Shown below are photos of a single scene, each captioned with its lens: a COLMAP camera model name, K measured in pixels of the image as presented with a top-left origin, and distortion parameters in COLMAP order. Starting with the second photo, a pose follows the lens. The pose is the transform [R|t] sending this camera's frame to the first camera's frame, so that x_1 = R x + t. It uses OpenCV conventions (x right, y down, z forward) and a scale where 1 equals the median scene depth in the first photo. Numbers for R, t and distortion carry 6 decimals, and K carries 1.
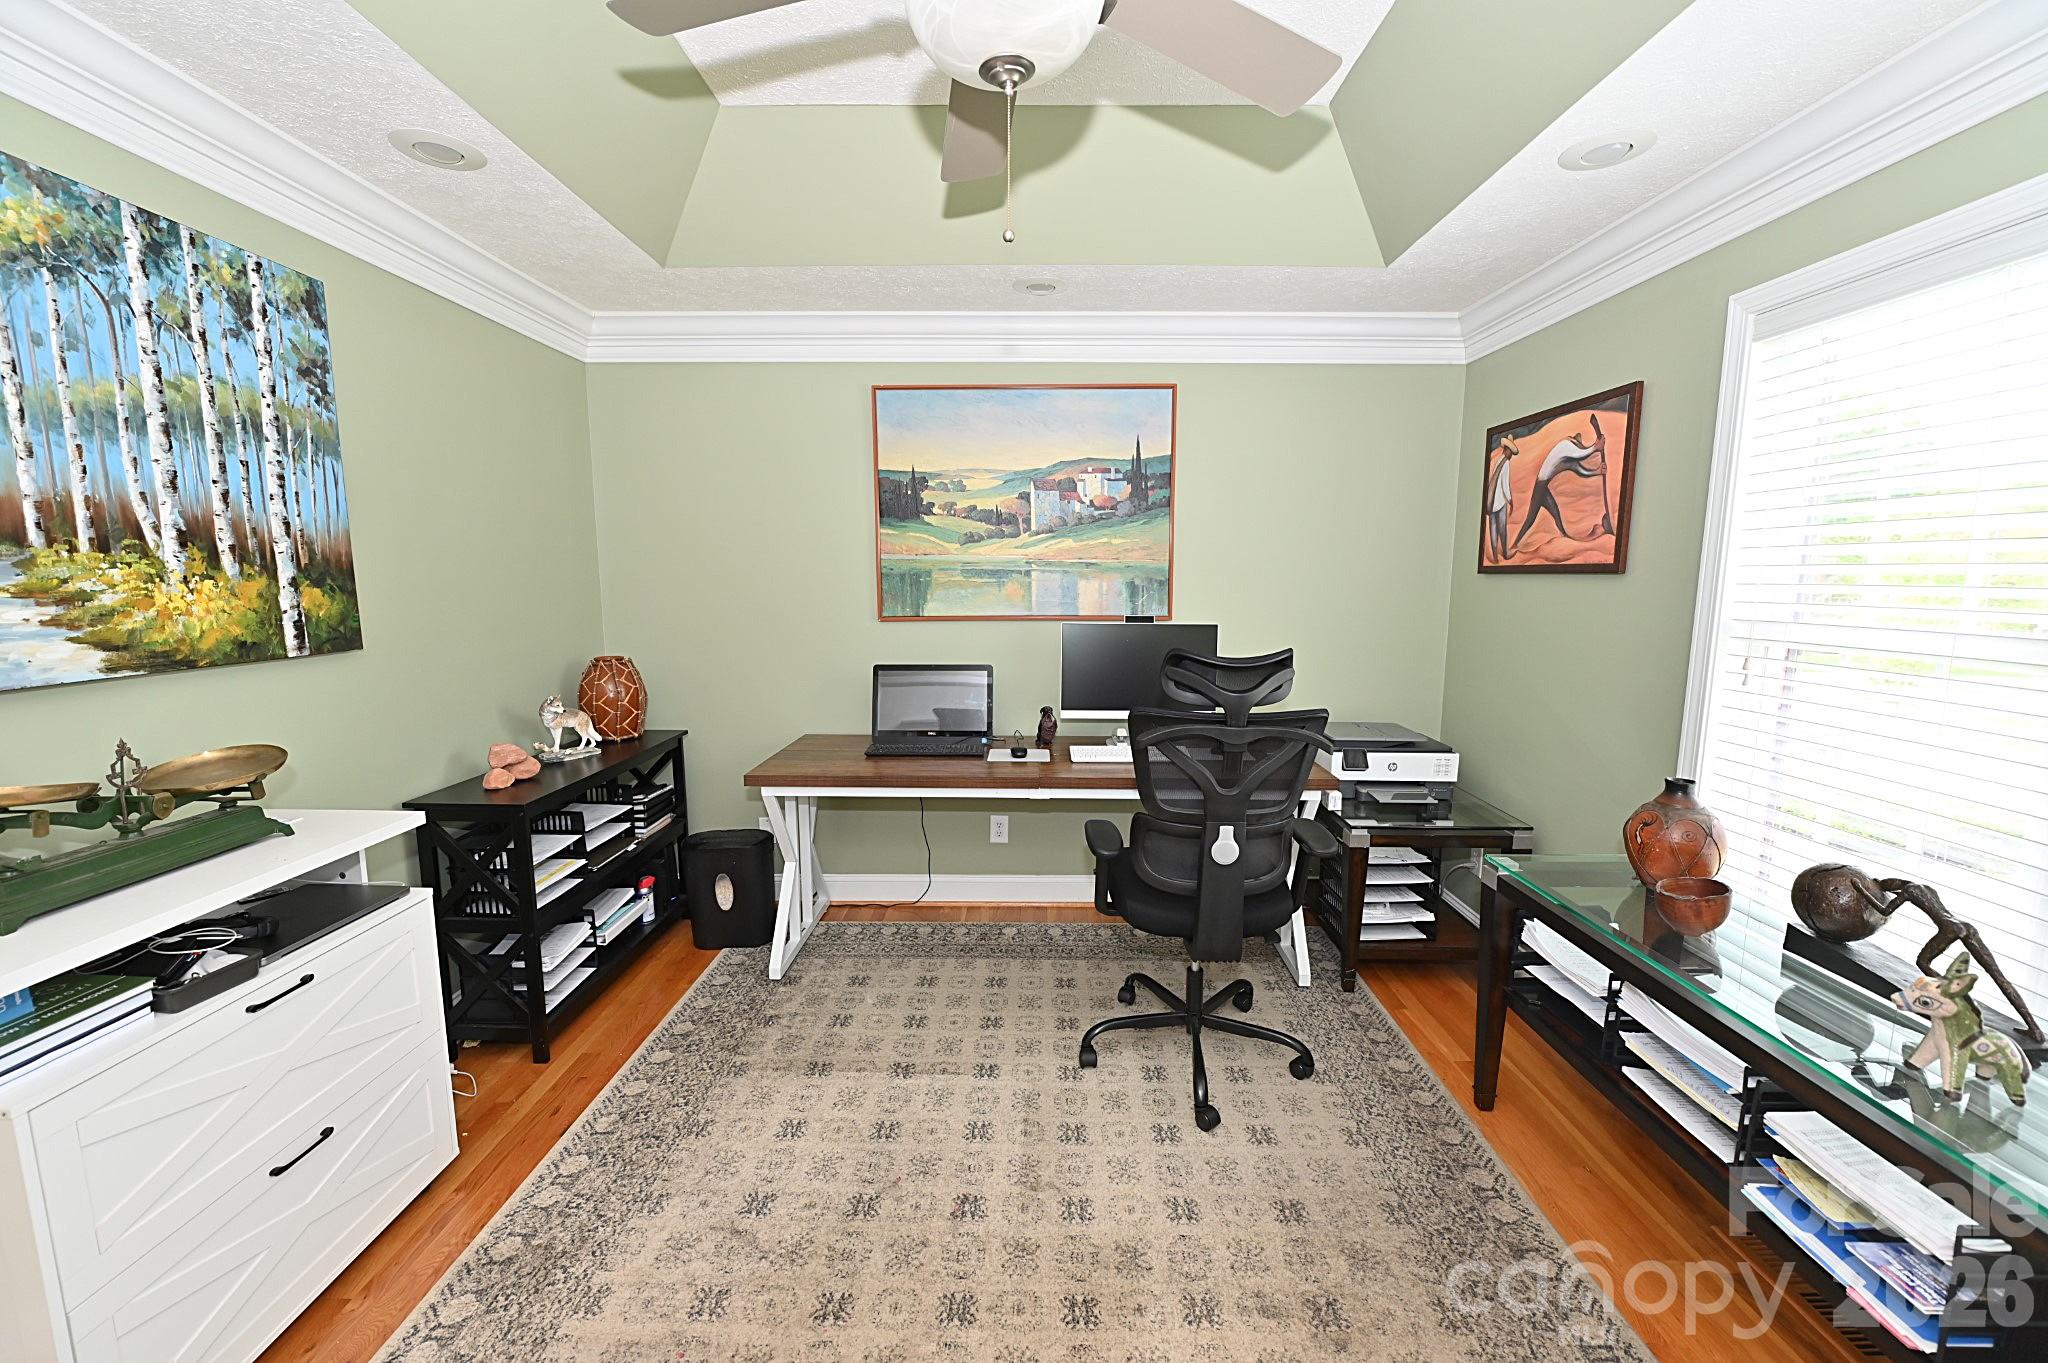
lens RADIAL K [[805.4, 0, 1028.8], [0, 805.4, 686.8], [0, 0, 1]] dist [-0.008419, -0.000995]
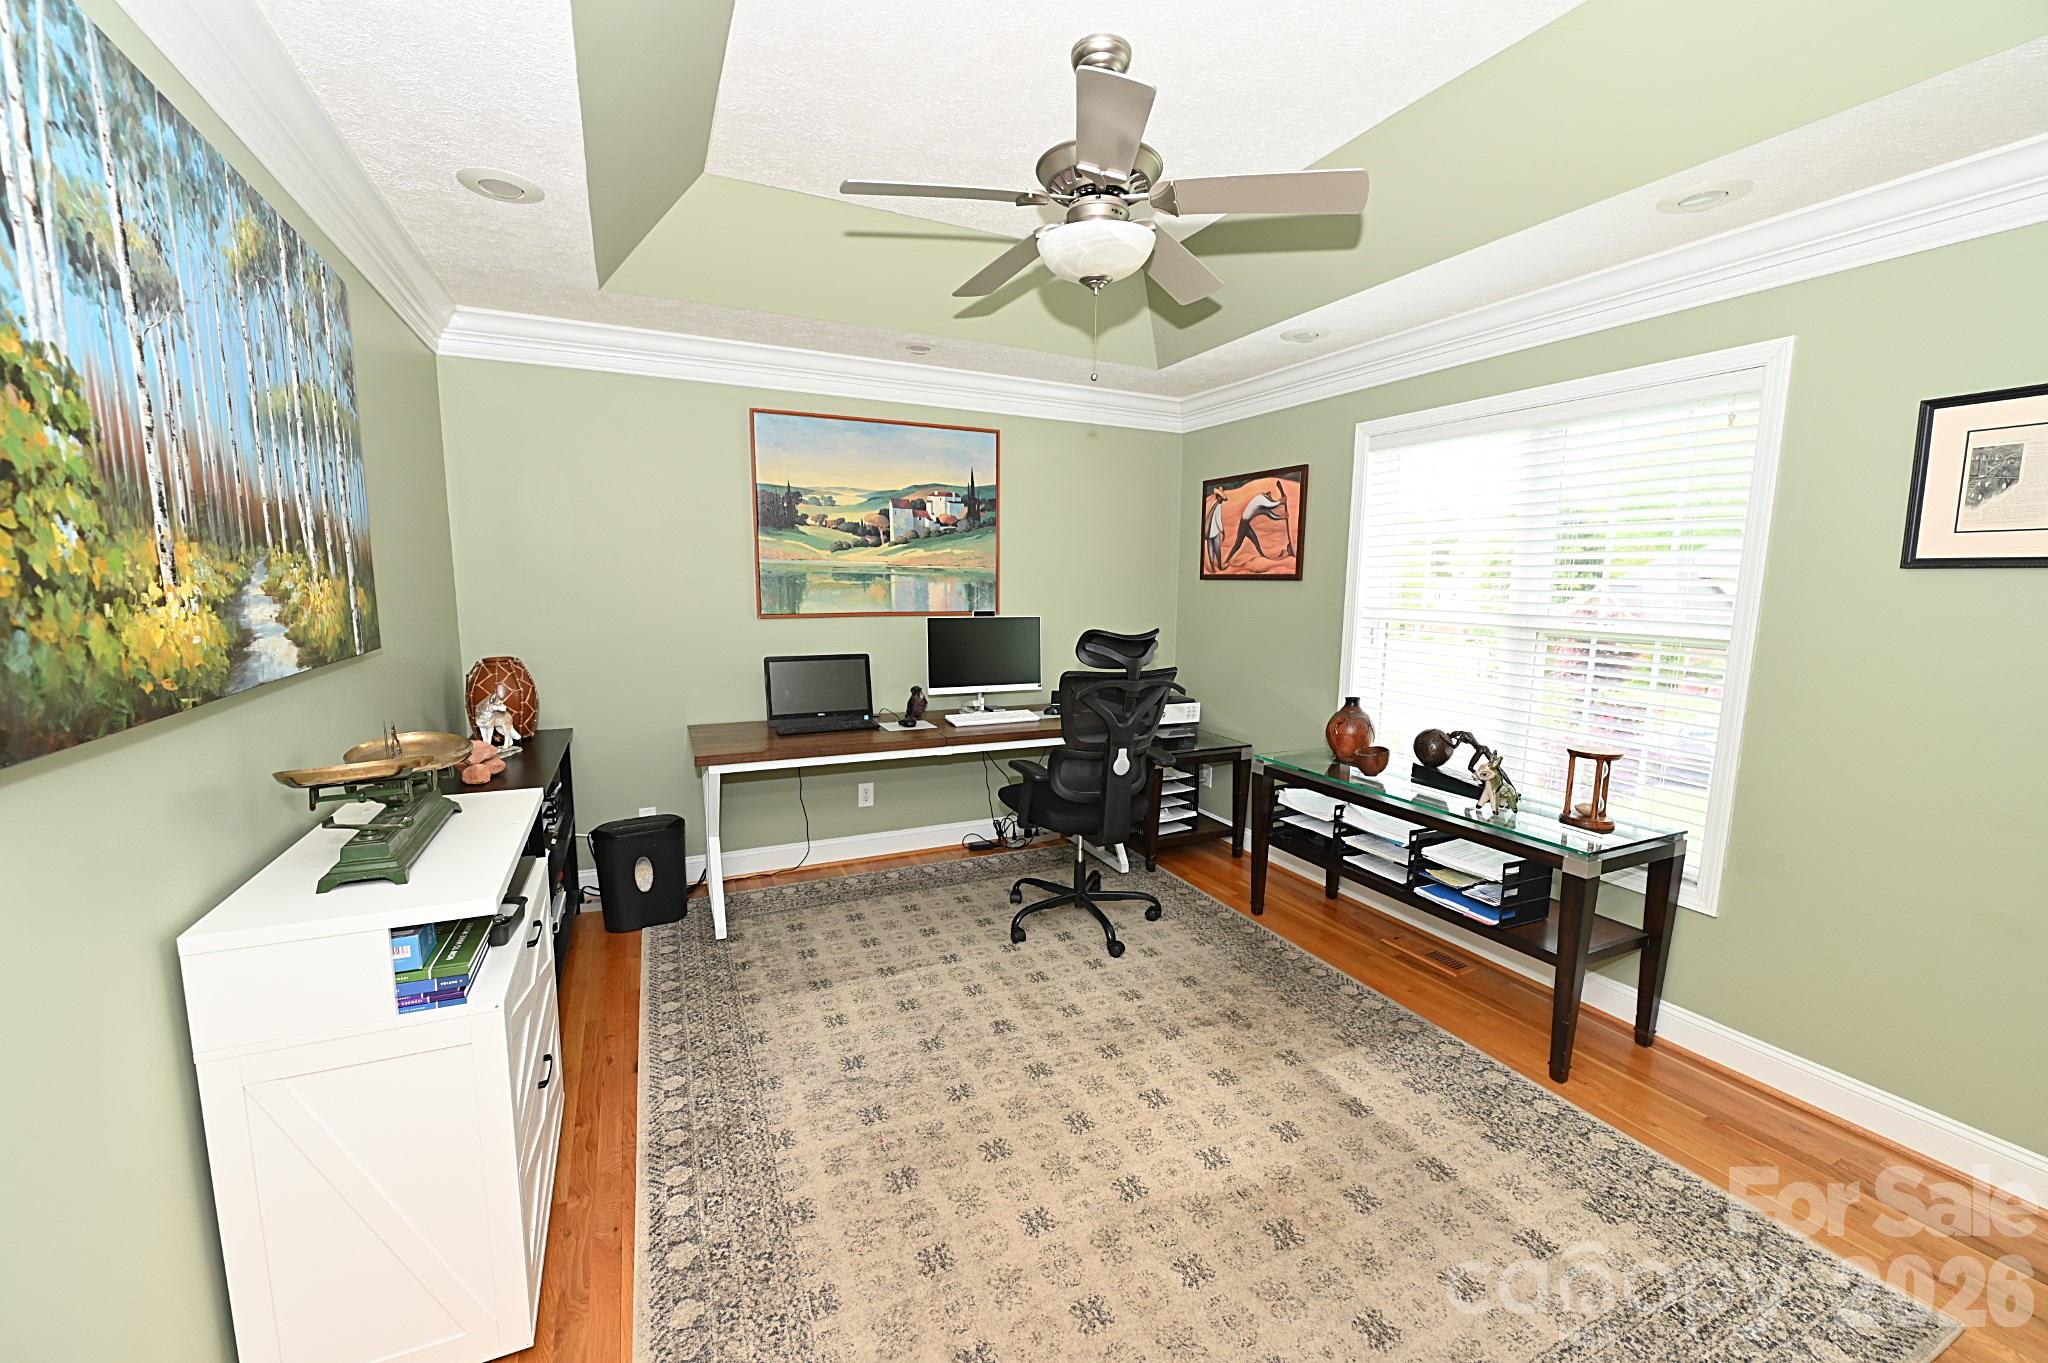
lens RADIAL K [[805.4, 0, 1023.9], [0, 805.4, 694.0], [0, 0, 1]] dist [-0.008419, -0.000995]
pose [[0.900263, -0.054197, 0.431959, -0.421327], [0.051340, 0.998514, 0.018280, 0.026238], [-0.432308, 0.005720, 0.901708, -0.202226]]
